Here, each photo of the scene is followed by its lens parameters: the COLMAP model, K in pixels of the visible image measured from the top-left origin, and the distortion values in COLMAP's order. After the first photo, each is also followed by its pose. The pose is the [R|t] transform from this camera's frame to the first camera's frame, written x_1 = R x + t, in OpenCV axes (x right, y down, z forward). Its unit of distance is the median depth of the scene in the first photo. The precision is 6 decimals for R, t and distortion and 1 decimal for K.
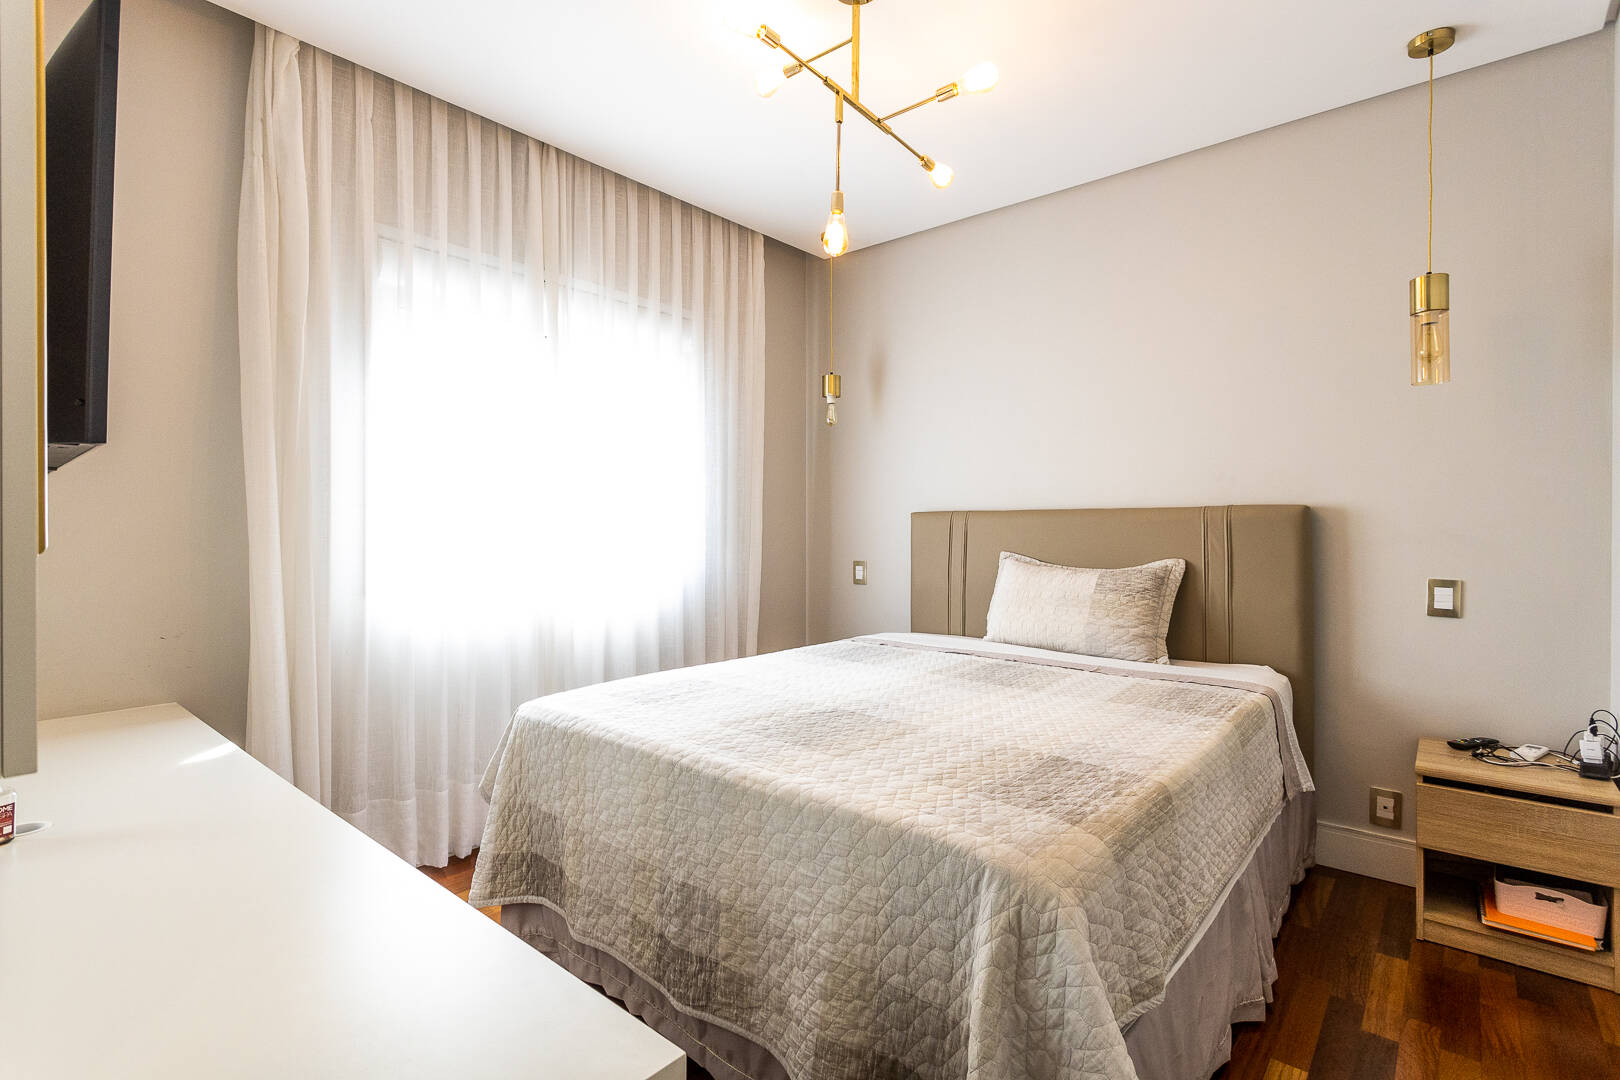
lens RADIAL K [[771.5, 0, 809.0], [0, 771.5, 534.2], [0, 0, 1]] dist [-0.001020, 0.001500]
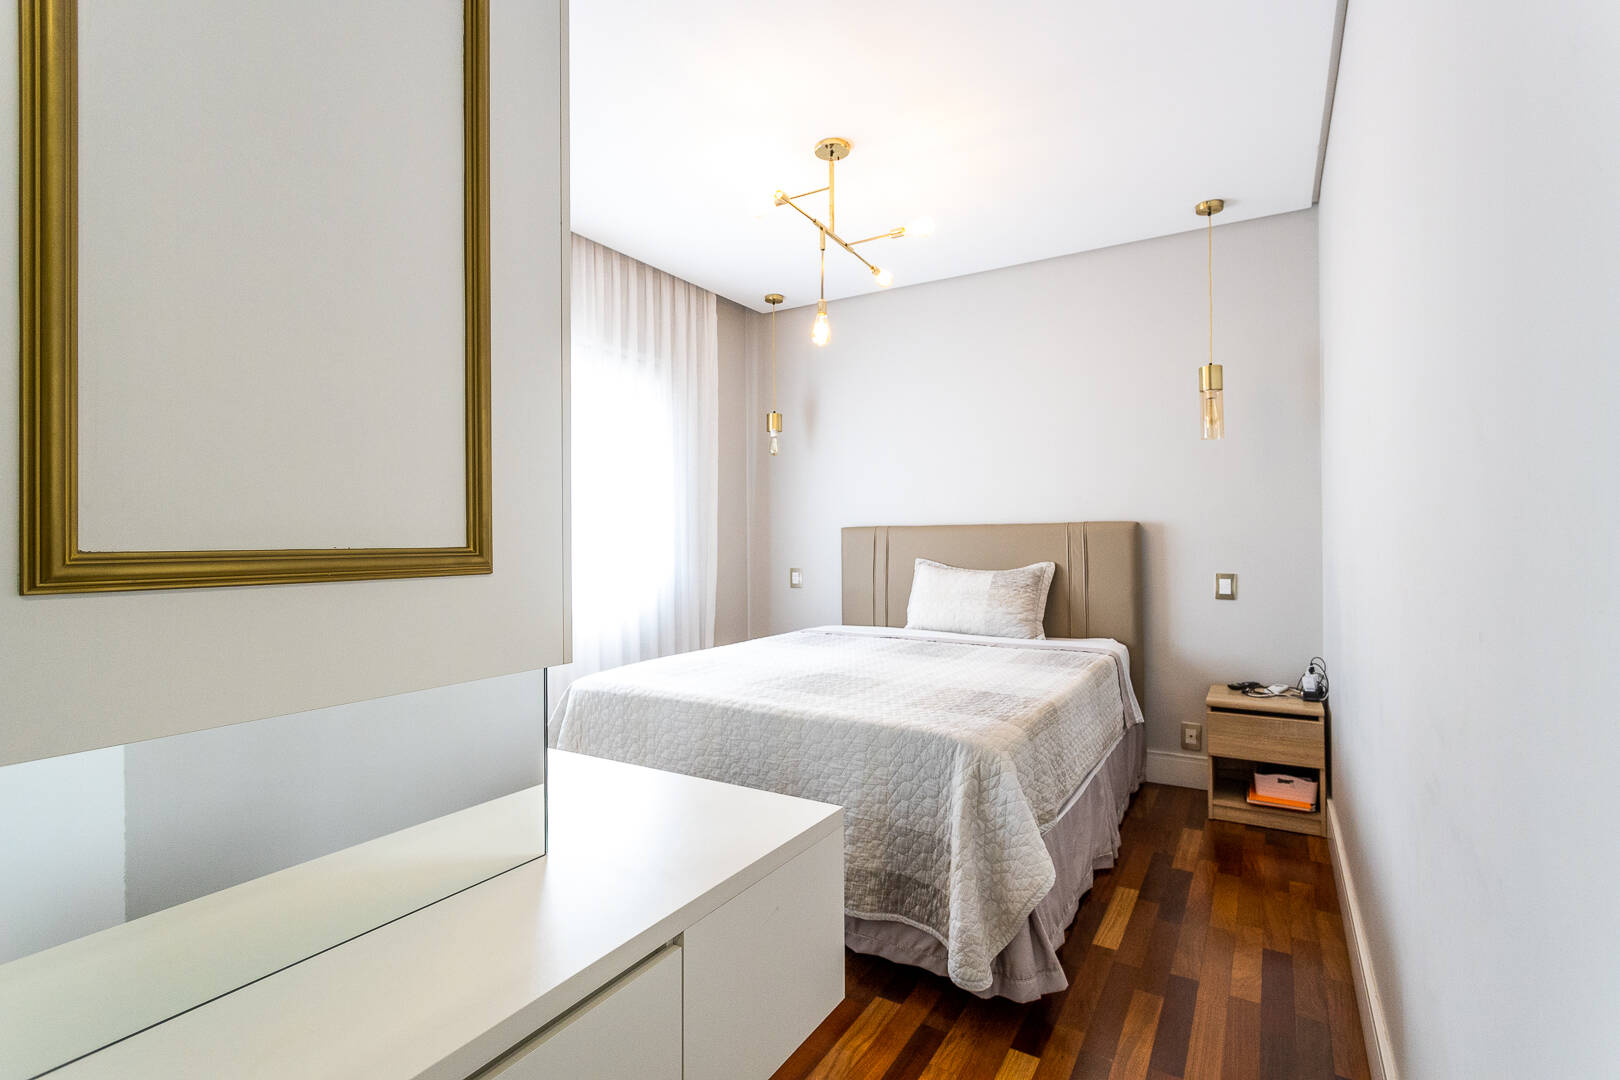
lens RADIAL K [[771.5, 0, 811.0], [0, 771.5, 538.8], [0, 0, 1]] dist [-0.001020, 0.001500]
pose [[0.986660, -0.008272, 0.162582, -0.188551], [0.009607, 0.999926, -0.007427, -0.002488], [-0.162509, 0.008890, 0.986667, -0.323235]]
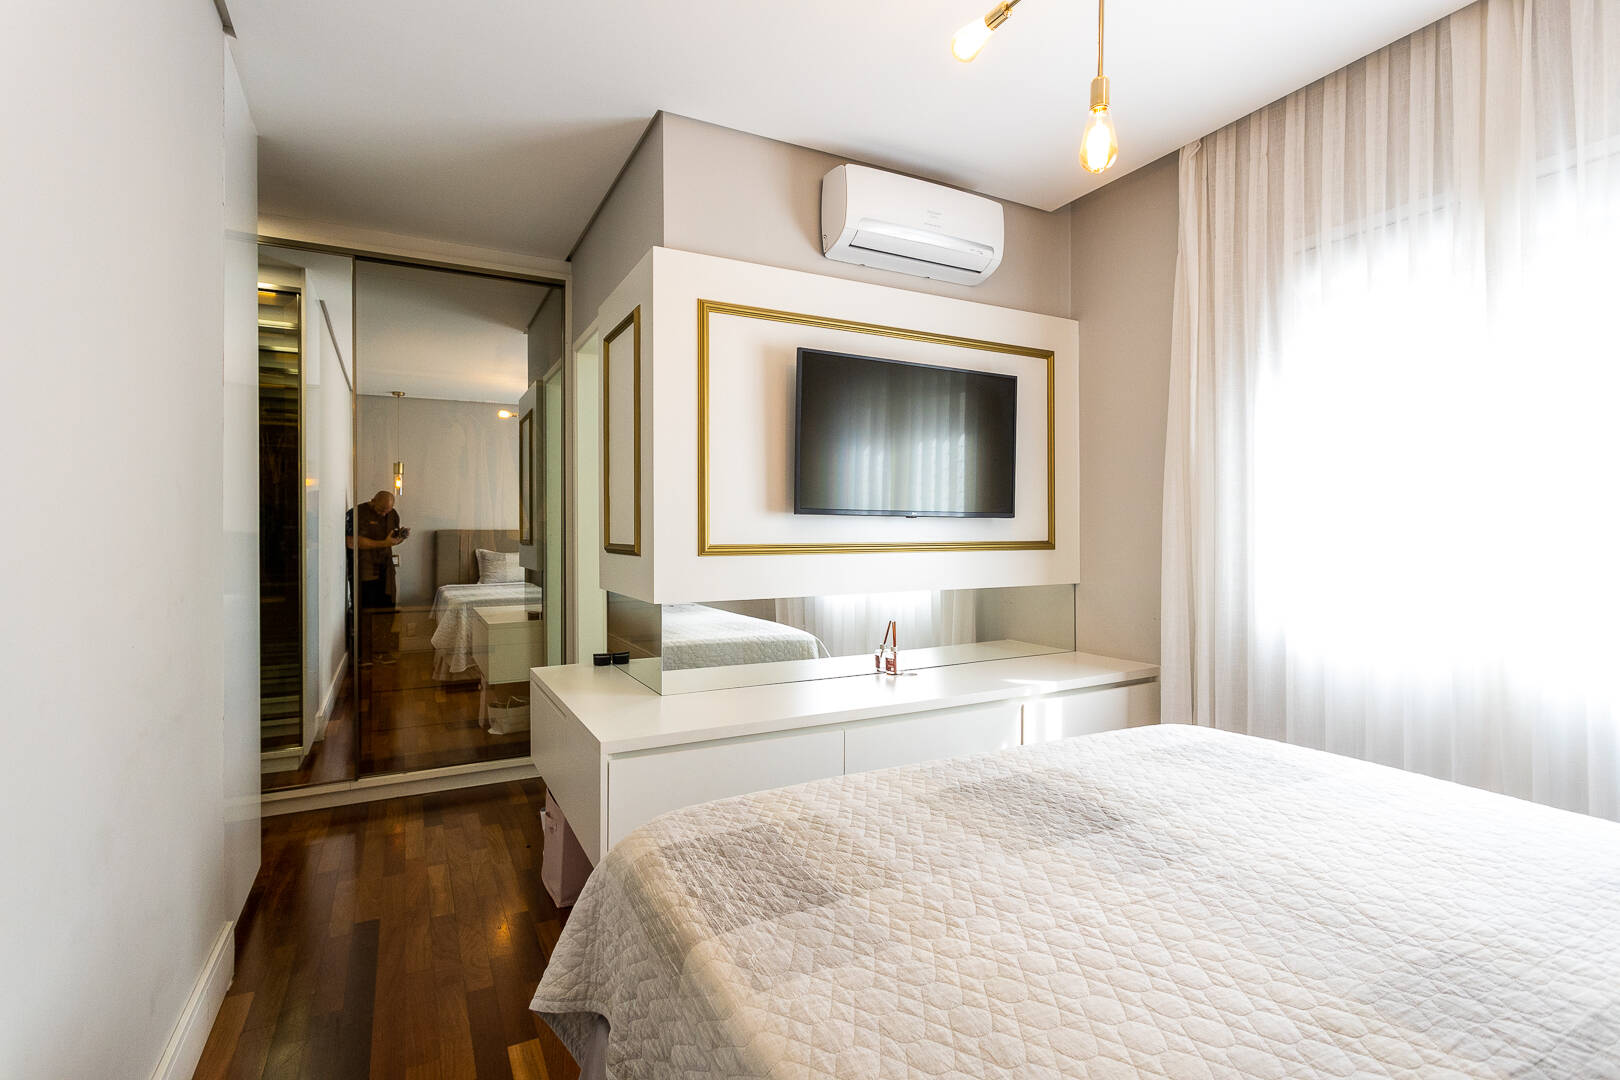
lens RADIAL K [[771.5, 0, 812.3], [0, 771.5, 531.3], [0, 0, 1]] dist [-0.001020, 0.001500]
pose [[-0.373376, 0.004002, -0.927671, 0.702611], [-0.005214, 0.999966, 0.006412, -0.030921], [0.927665, 0.007231, -0.373342, 0.903661]]
